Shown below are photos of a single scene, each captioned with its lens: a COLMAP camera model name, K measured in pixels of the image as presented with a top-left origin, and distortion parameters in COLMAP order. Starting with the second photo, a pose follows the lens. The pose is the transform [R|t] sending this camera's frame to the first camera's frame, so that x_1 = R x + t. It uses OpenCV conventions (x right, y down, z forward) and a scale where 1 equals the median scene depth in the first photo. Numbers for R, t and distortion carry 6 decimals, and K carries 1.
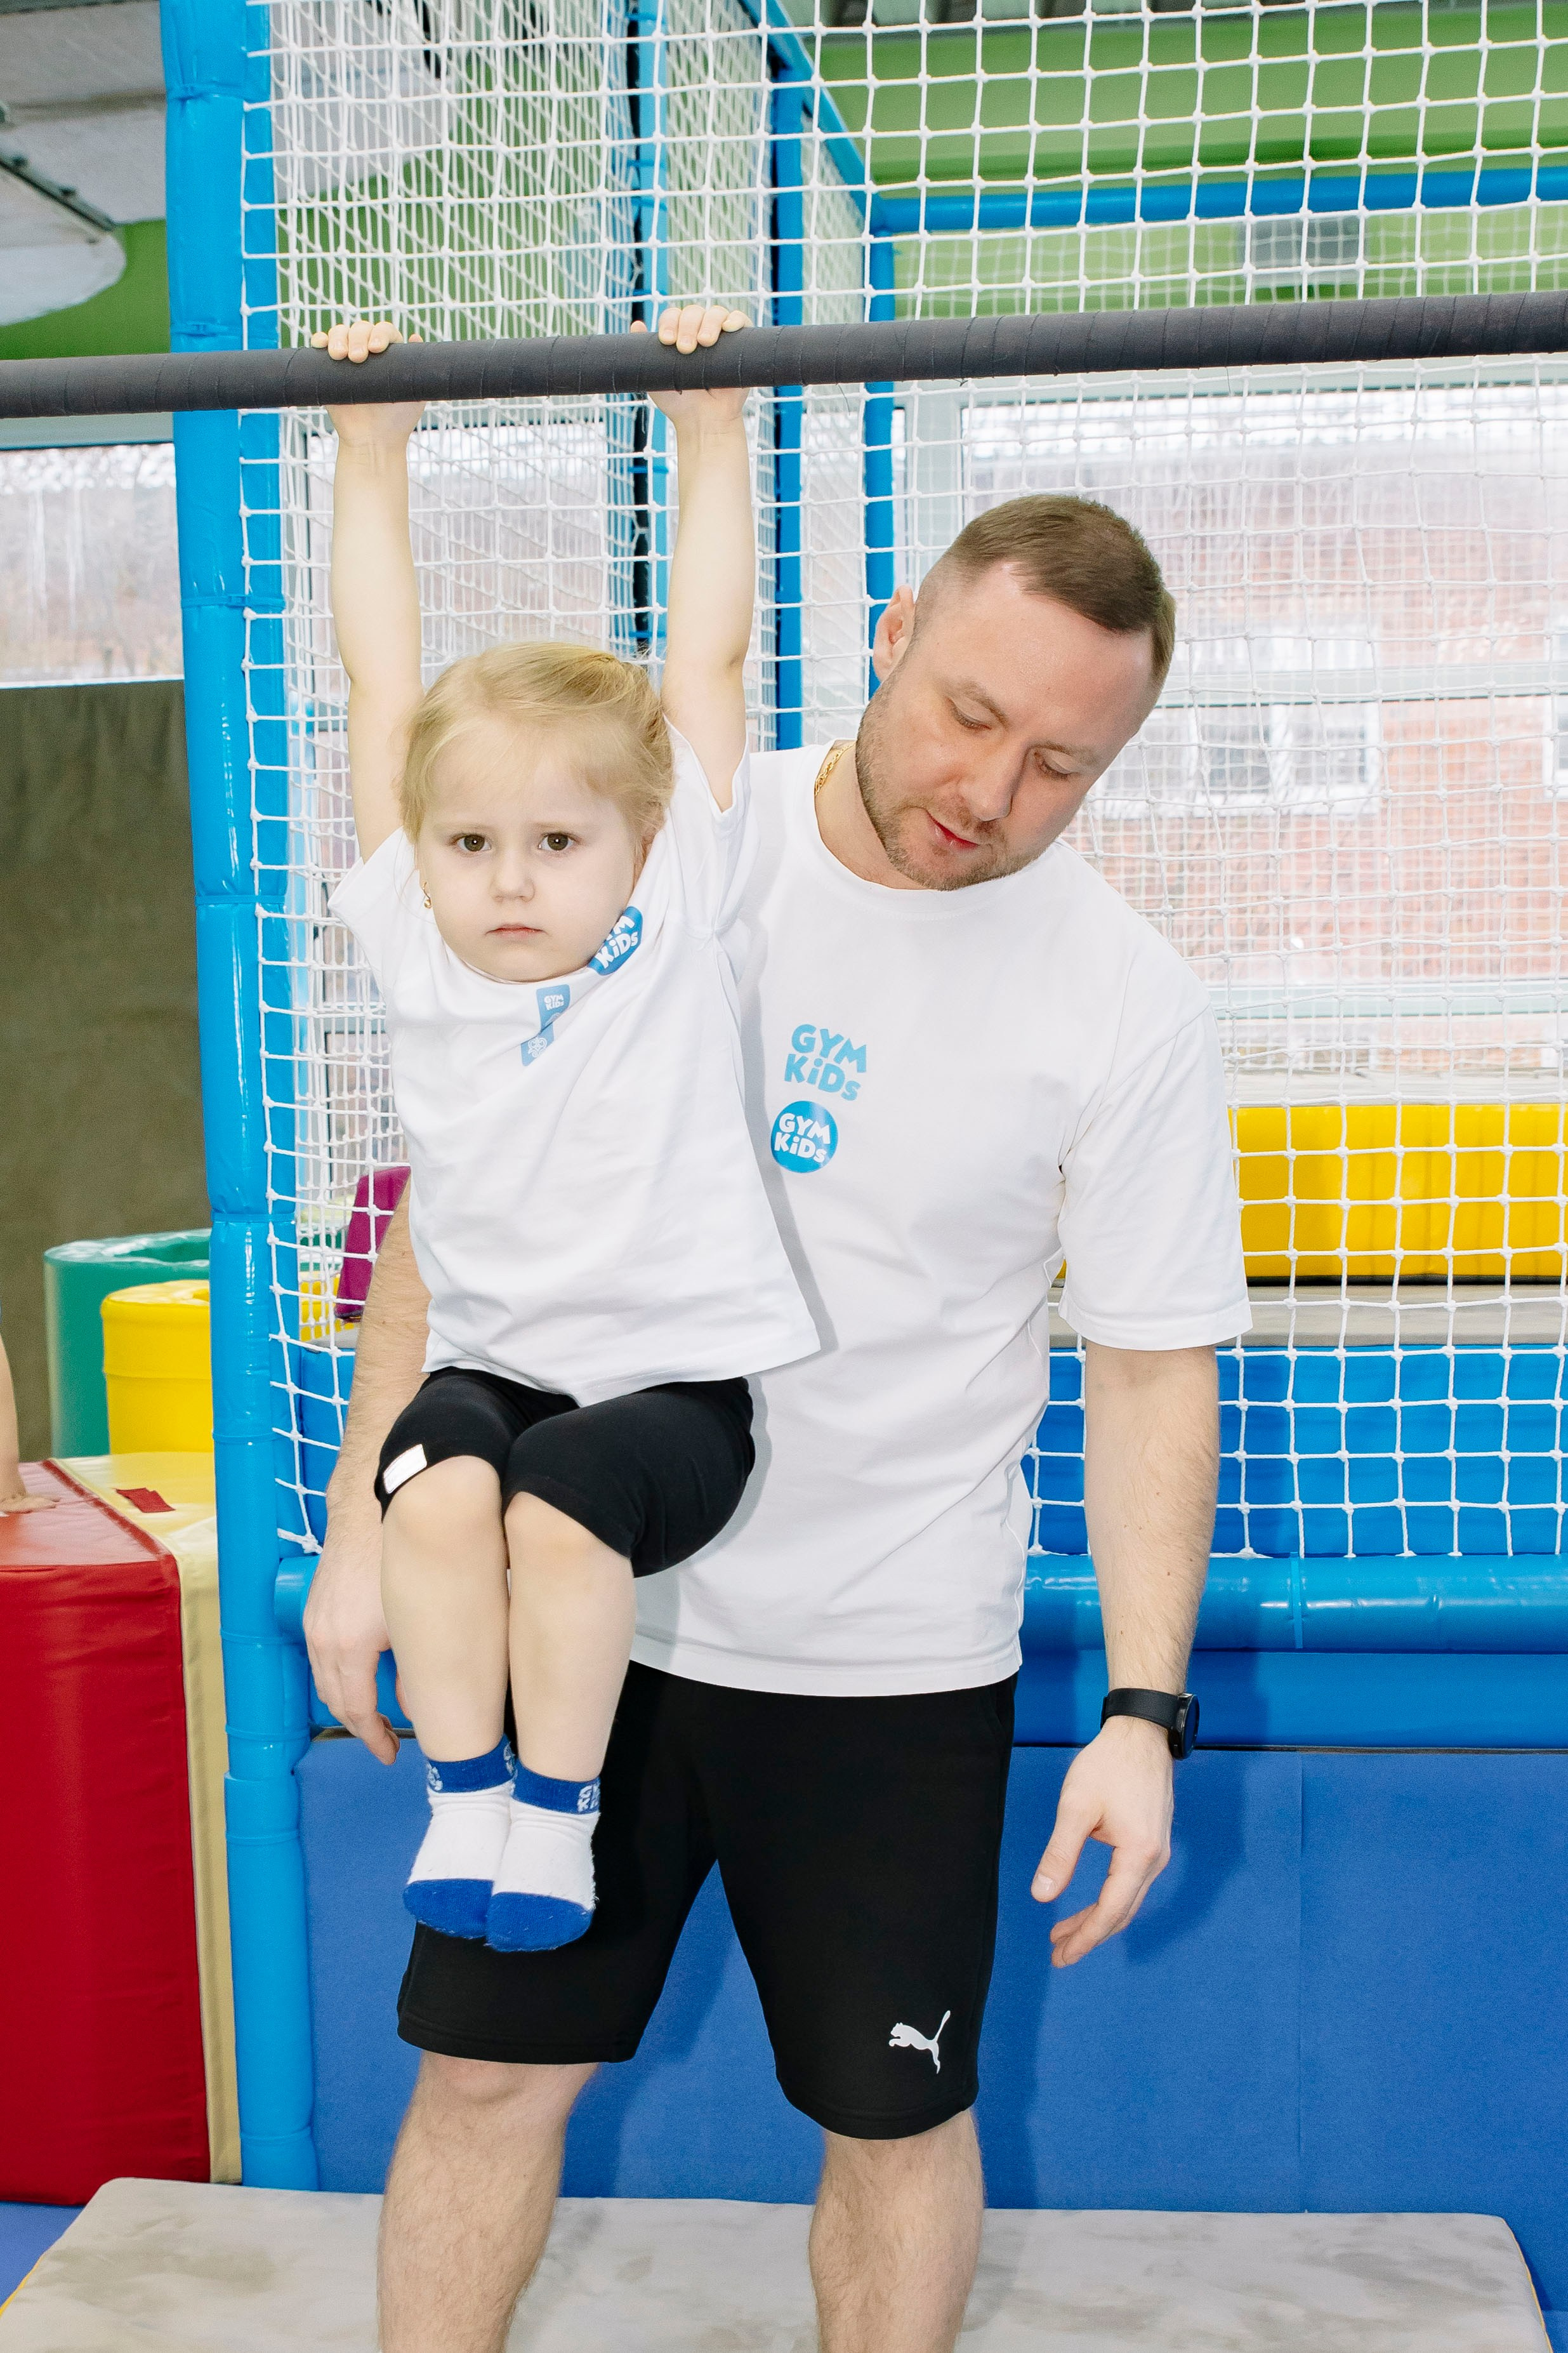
lens RADIAL K [[2221.7, 0, 778.1], [0, 2221.7, 1190.2], [0, 0, 1]] dist [-0.048761, 0.068268]
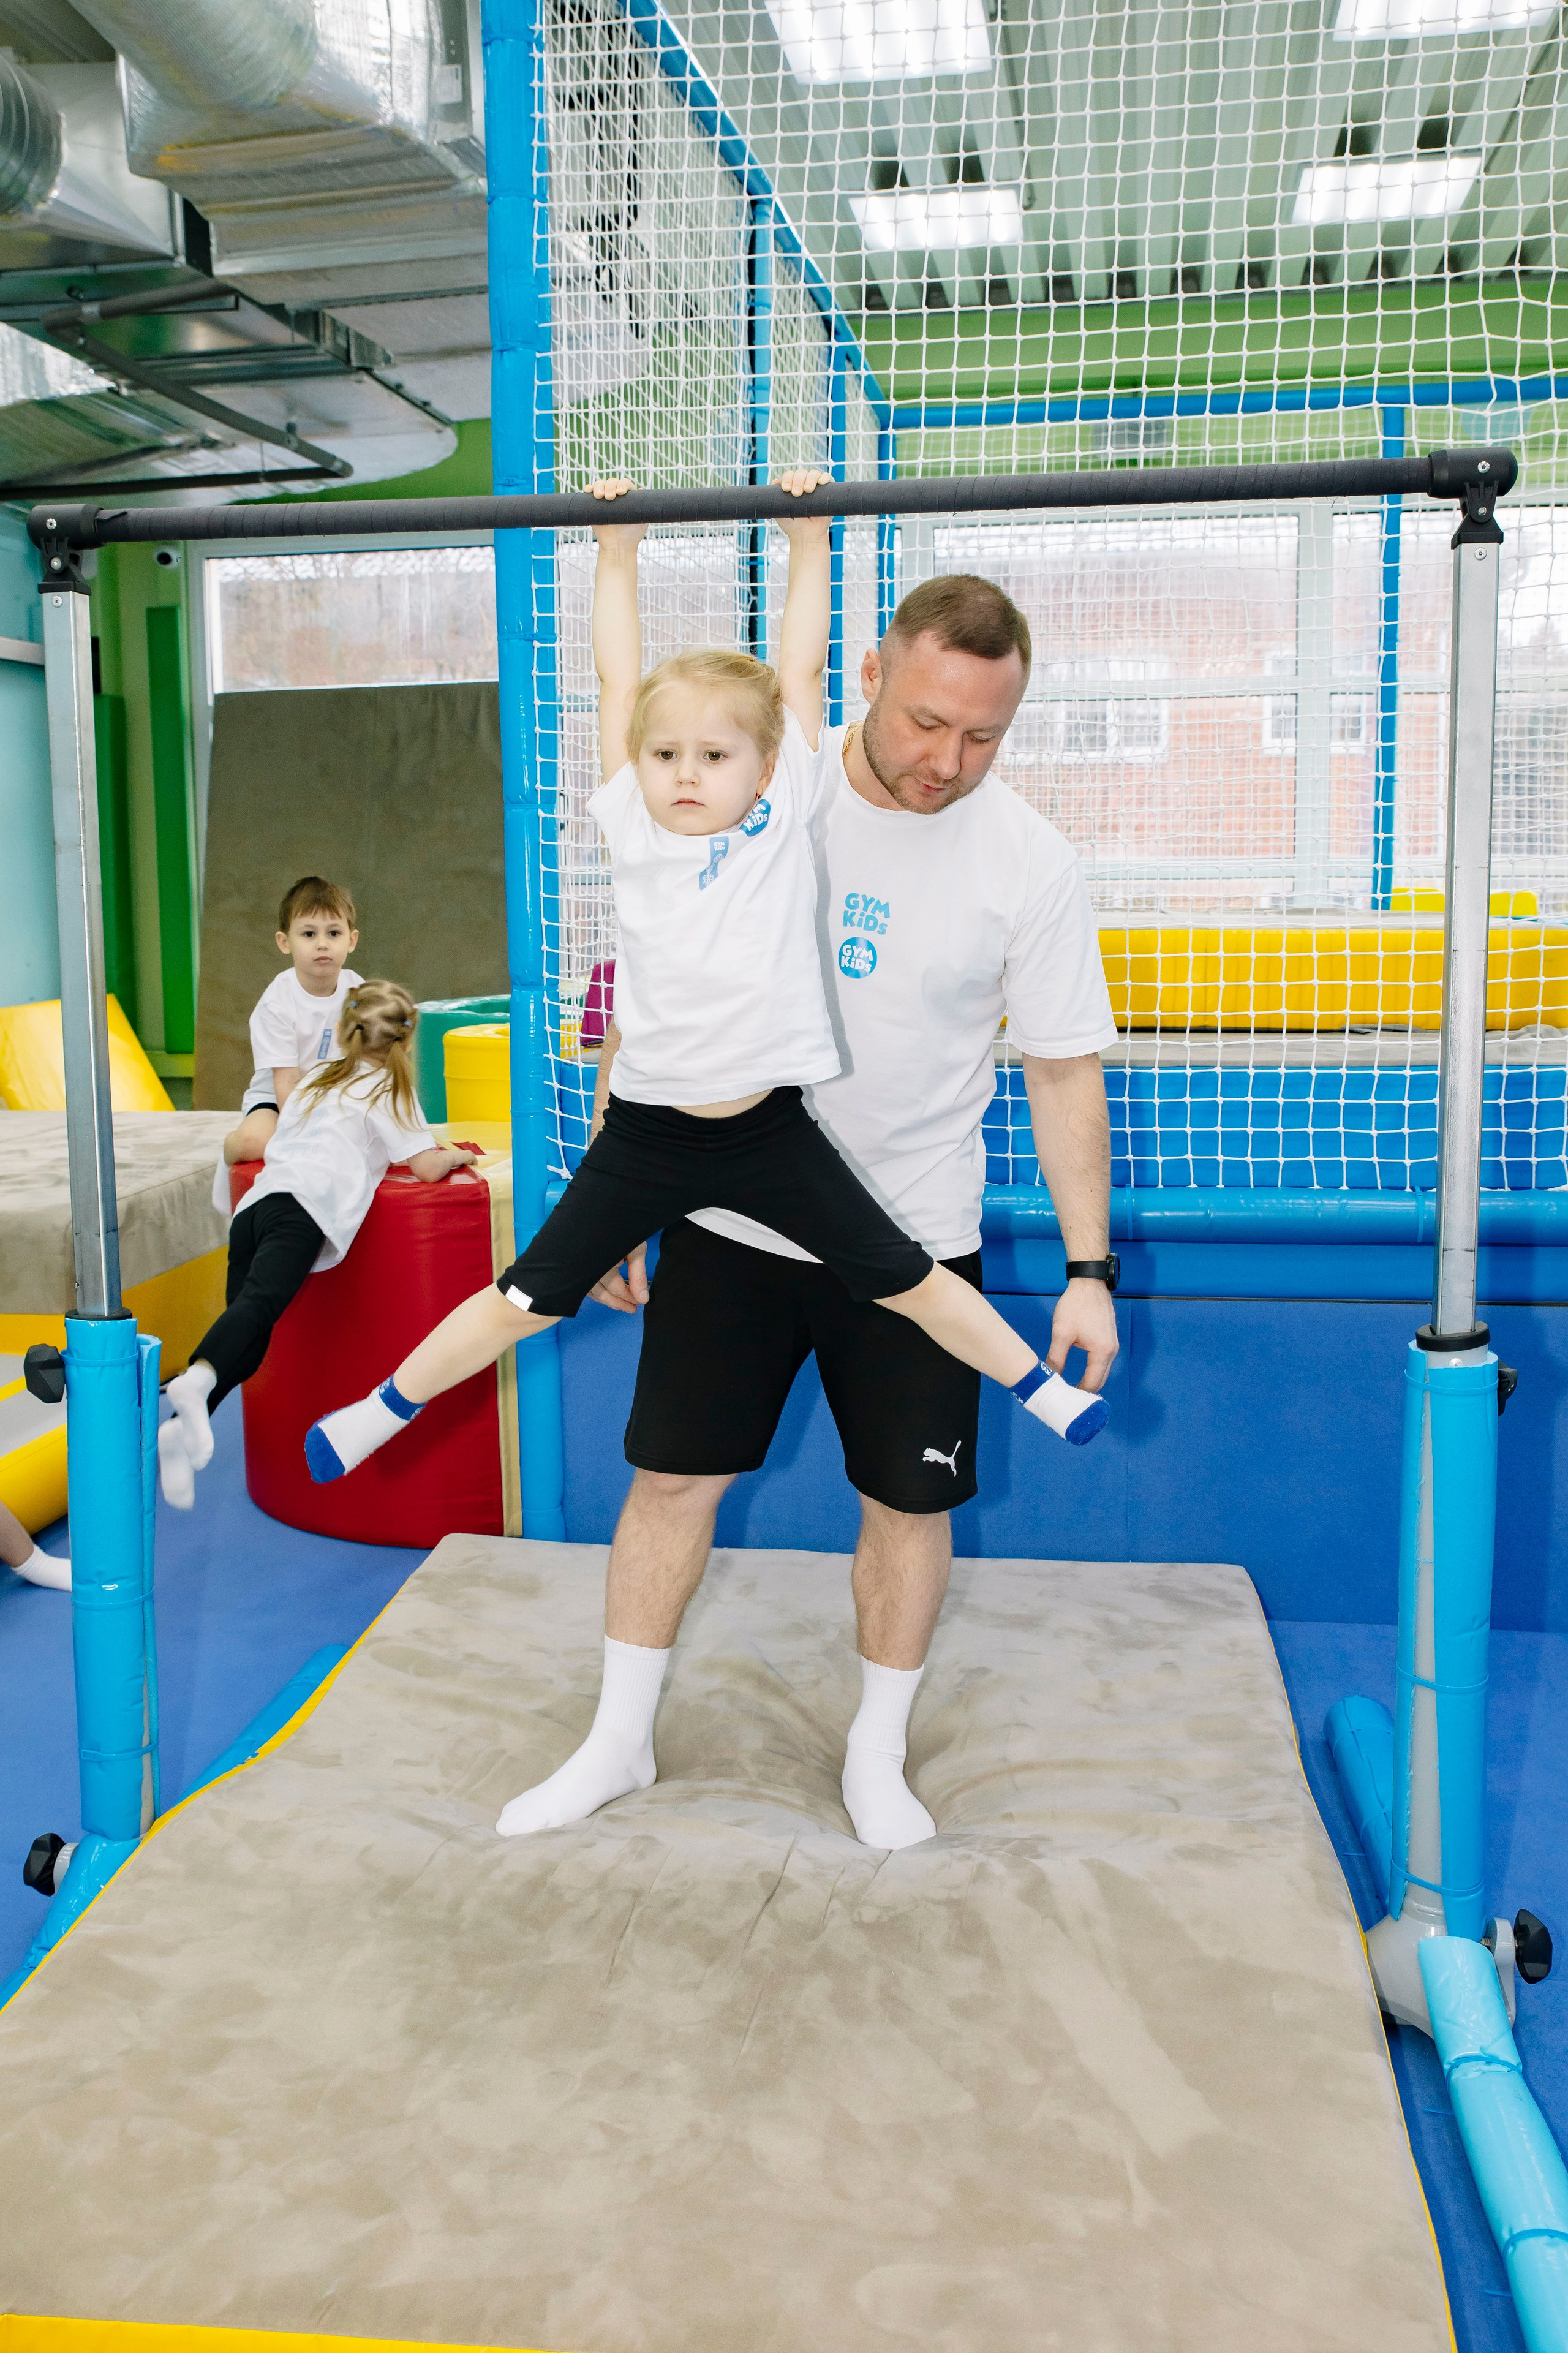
lens RADIAL K [[2221.8, 0, 798.2], [0, 2221.8, 1158.2], [0, 0, 1]] dist [-0.048761, 0.068268]
pose [[0.999906, 0.009146, -0.010232, -0.009358], [-0.009213, 0.999936, -0.006510, 0.156867], [0.010172, 0.006604, 0.999926, -0.753220]]
